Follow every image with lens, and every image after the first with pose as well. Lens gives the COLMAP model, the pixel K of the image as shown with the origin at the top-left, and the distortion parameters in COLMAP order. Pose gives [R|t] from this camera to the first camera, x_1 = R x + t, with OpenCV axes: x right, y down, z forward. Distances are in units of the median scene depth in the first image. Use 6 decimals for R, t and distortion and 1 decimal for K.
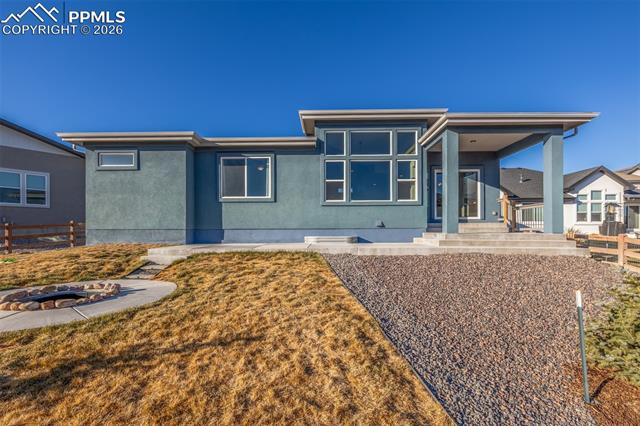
lens RADIAL K [[287.8, 0, 320.3], [0, 287.8, 230.9], [0, 0, 1]] dist [0.000396, 0.000111]
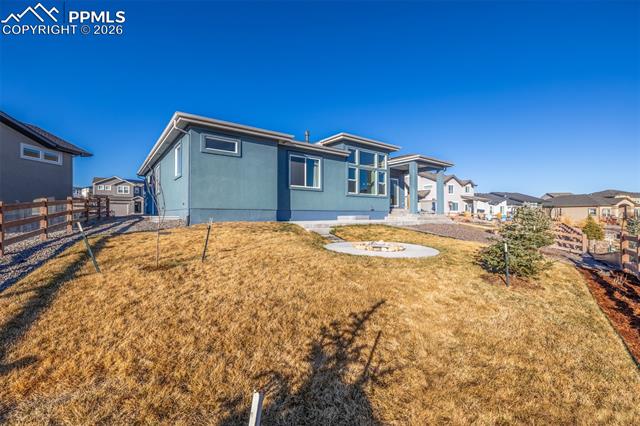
lens RADIAL K [[276.5, 0, 320.0], [0, 276.5, 213.0], [0, 0, 1]] dist [-0.000658, -0.000046]
pose [[0.775869, 0.007485, 0.630850, -1.021606], [-0.004097, 0.999968, -0.006826, 0.013774], [-0.630881, 0.002711, 0.775875, -0.044184]]
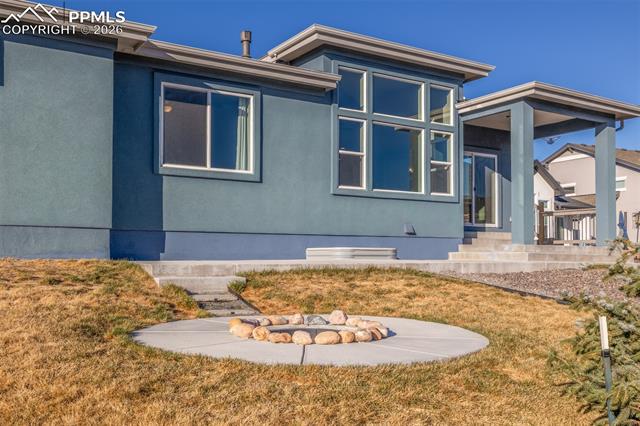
lens RADIAL K [[643.9, 0, 318.6], [0, 643.9, 241.3], [0, 0, 1]] dist [0.007602, 0.007719]
pose [[0.828343, 0.019068, 0.559897, -0.729255], [-0.007153, 0.999699, -0.023463, 0.034856], [-0.560176, 0.015431, 0.828230, -0.038716]]
